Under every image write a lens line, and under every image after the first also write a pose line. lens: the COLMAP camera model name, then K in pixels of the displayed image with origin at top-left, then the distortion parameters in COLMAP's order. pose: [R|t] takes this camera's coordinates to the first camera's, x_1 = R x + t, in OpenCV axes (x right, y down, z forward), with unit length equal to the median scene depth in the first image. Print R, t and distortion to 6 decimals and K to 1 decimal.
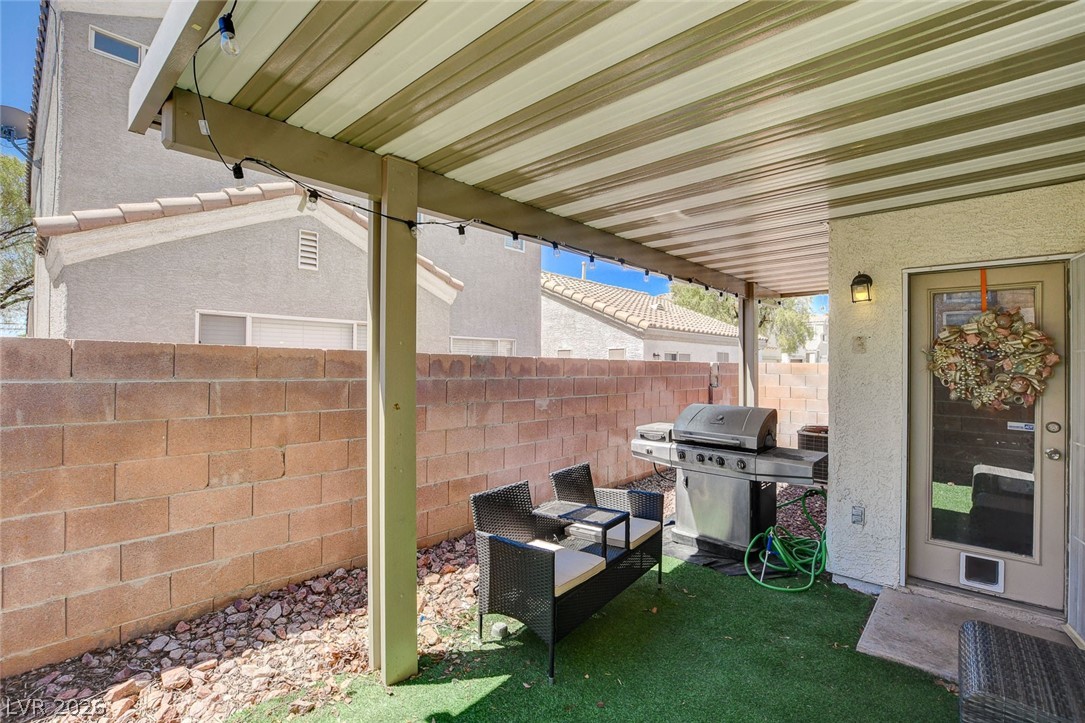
lens RADIAL K [[487.7, 0, 543.2], [0, 487.7, 360.3], [0, 0, 1]] dist [-0.029625, 0.002600]
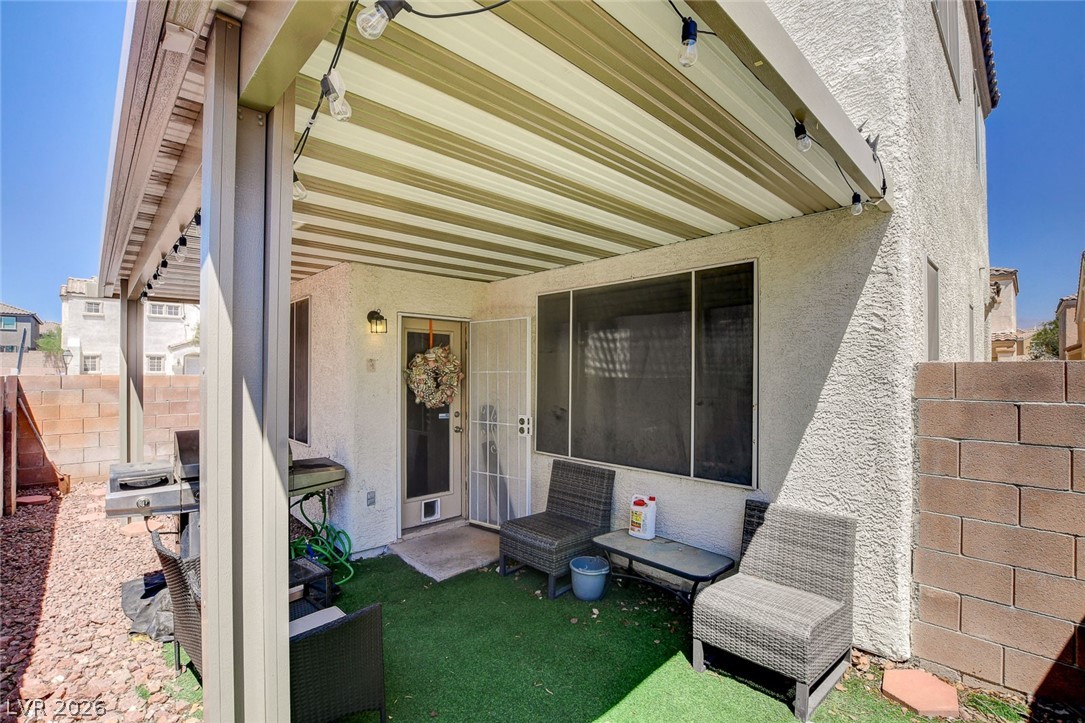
lens RADIAL K [[487.7, 0, 543.2], [0, 487.7, 364.6], [0, 0, 1]] dist [-0.029625, 0.002600]
pose [[0.081695, 0.004619, 0.996647, -0.682812], [-0.008018, 0.999960, -0.003977, -0.038358], [-0.996625, -0.007666, 0.081729, 0.501471]]
